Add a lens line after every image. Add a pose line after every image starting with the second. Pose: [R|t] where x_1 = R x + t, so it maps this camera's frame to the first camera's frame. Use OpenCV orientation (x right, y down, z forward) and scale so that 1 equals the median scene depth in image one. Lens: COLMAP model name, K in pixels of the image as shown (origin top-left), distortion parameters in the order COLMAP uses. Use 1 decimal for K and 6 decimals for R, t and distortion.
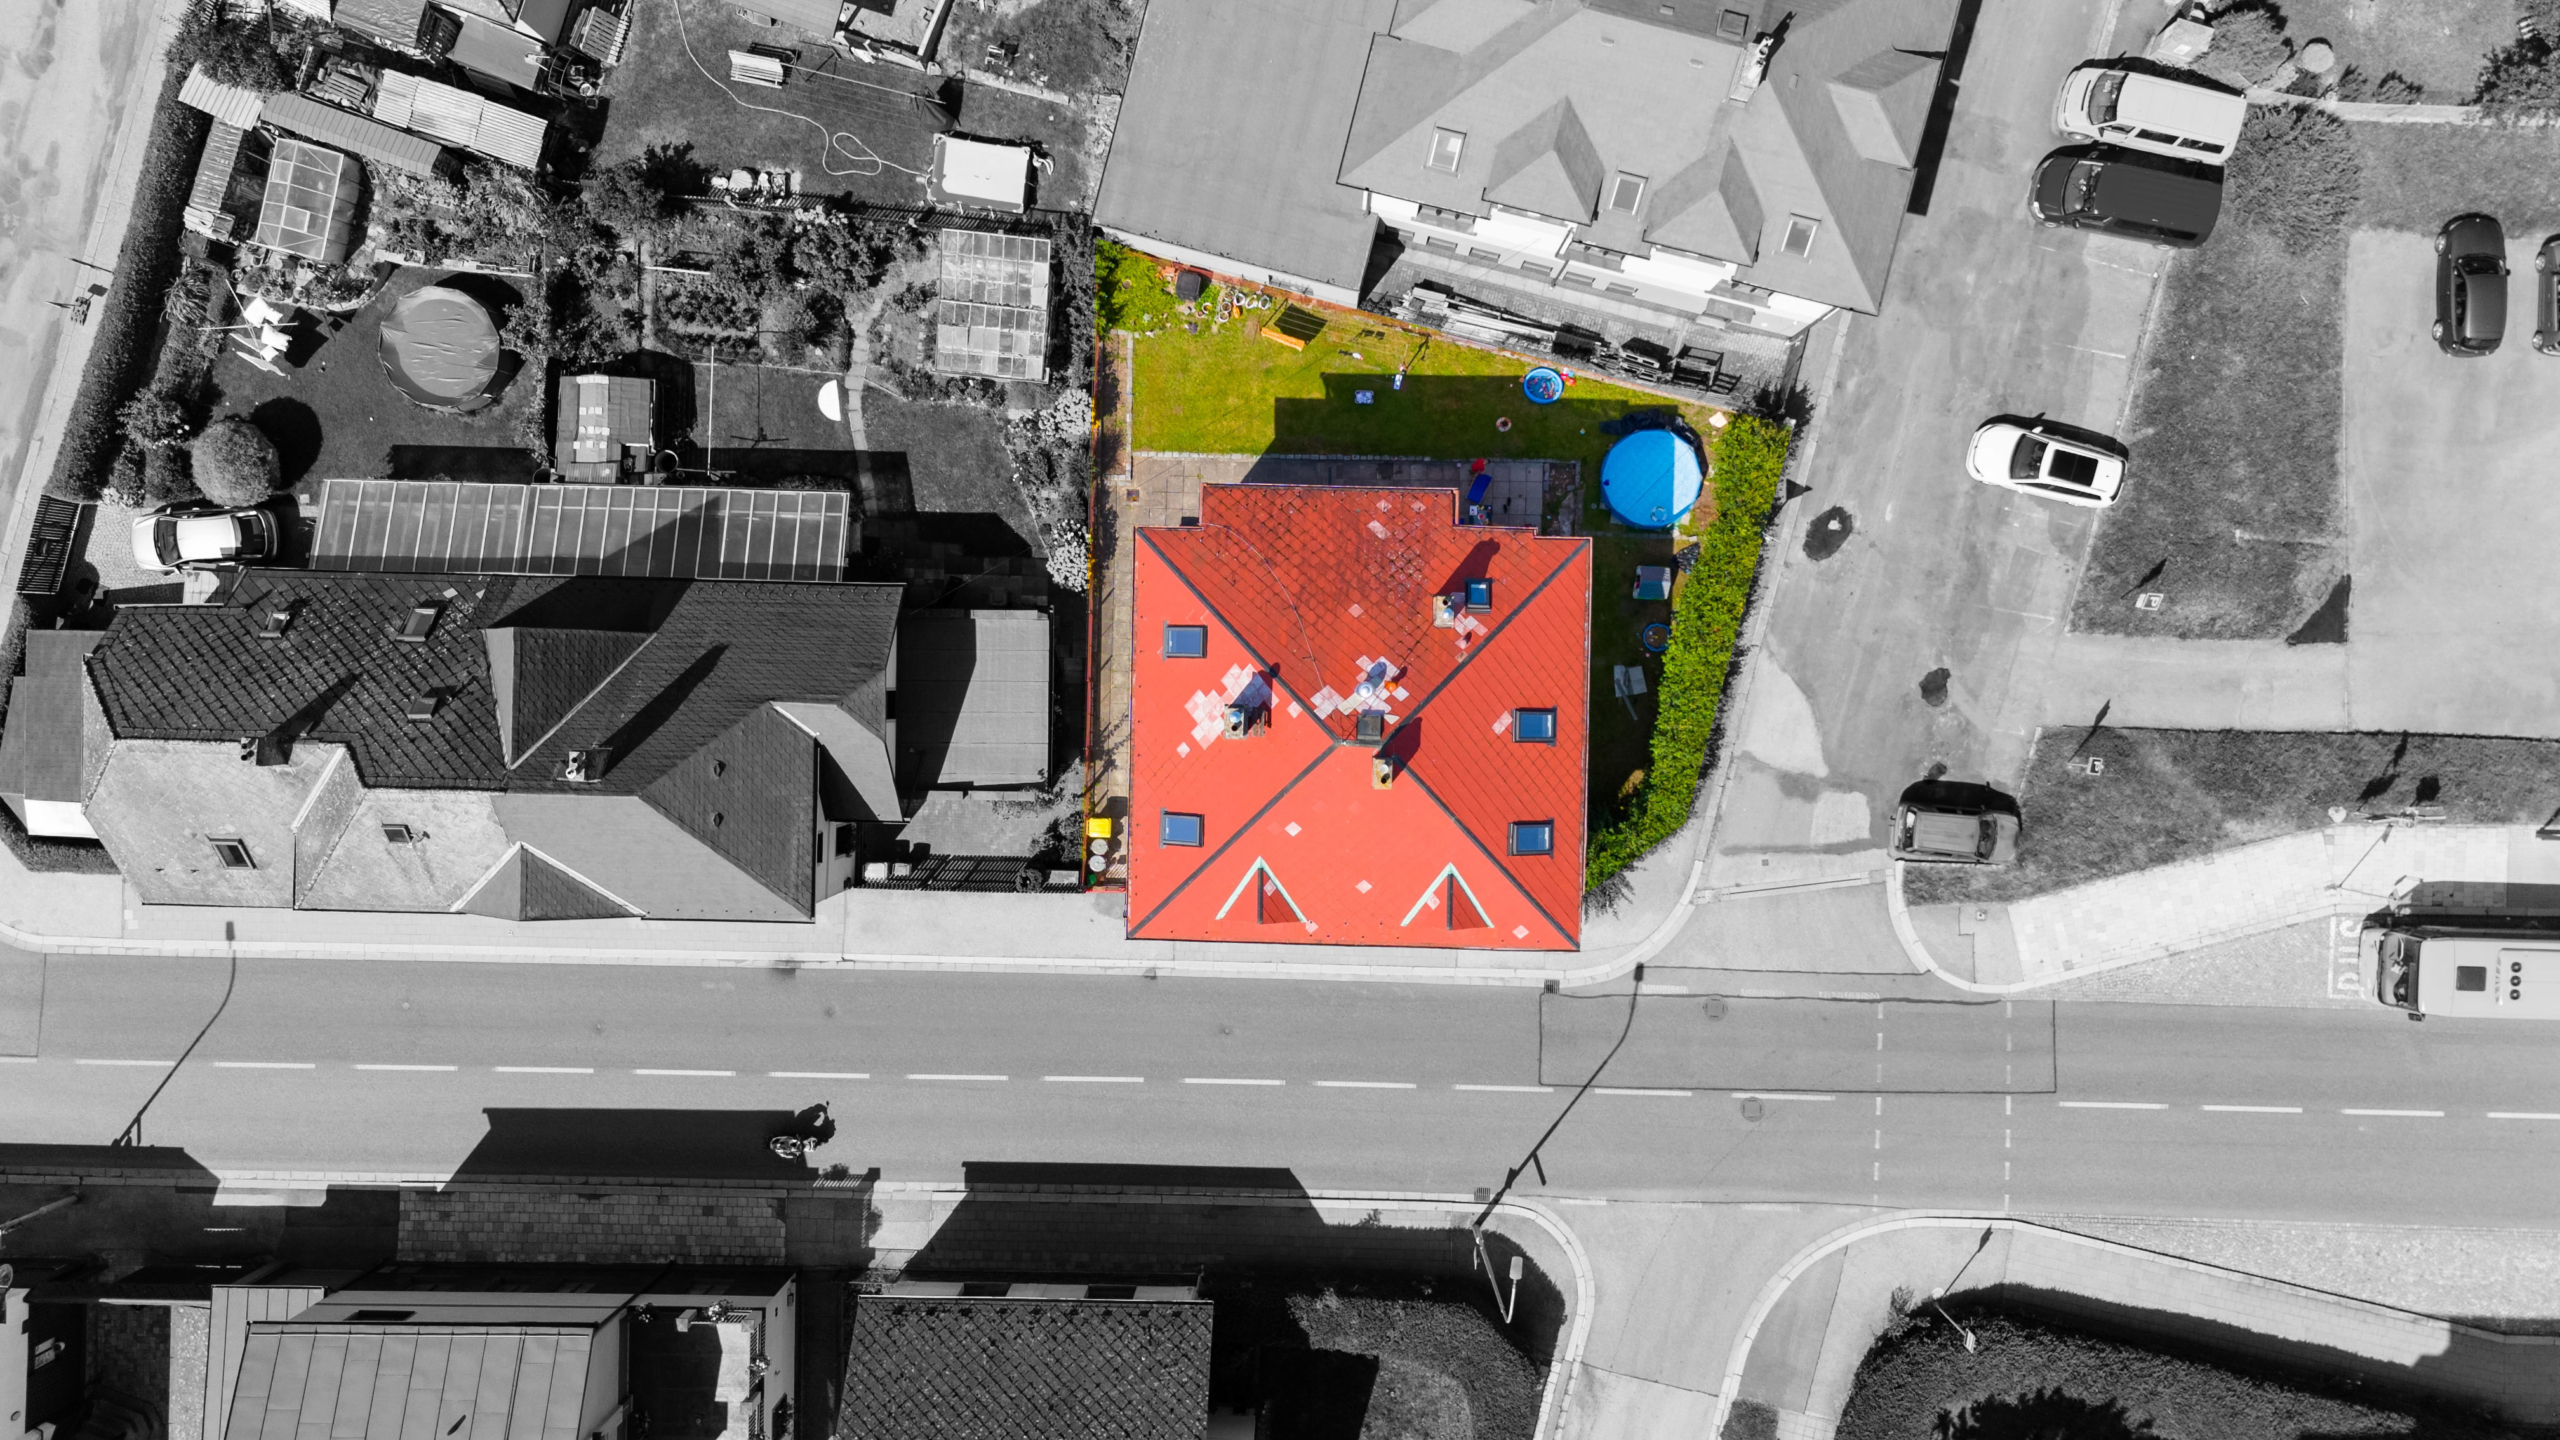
lens RADIAL K [[1867.9, 0, 1294.5], [0, 1867.9, 711.2], [0, 0, 1]] dist [0.077469, -0.084890]
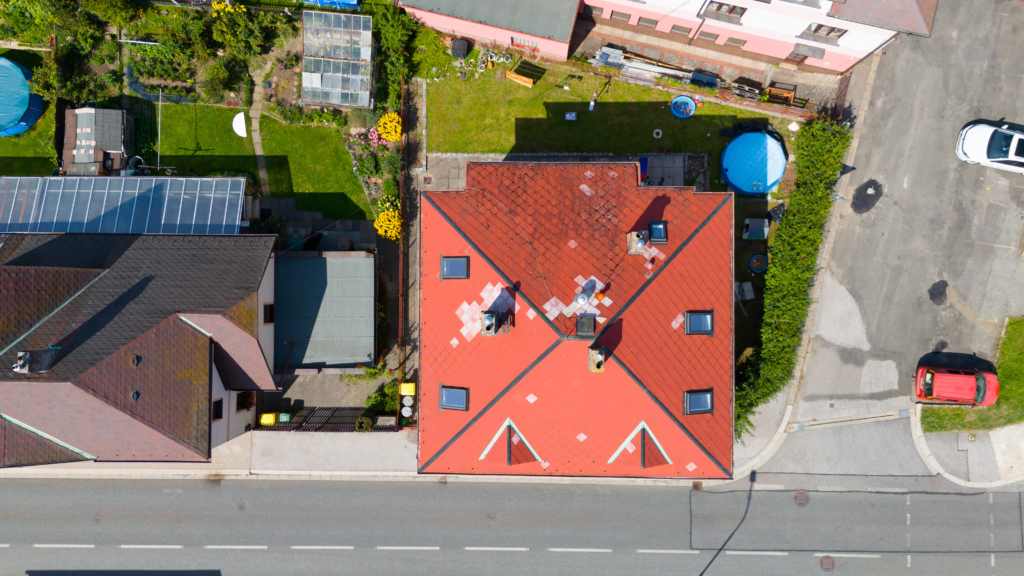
lens RADIAL K [[747.2, 0, 517.8], [0, 747.2, 284.5], [0, 0, 1]] dist [0.077469, -0.084890]
pose [[0.999724, -0.014991, -0.018073, 0.000457], [0.014407, 0.999384, -0.031994, -0.004403], [0.018542, 0.031725, 0.999325, 0.366530]]
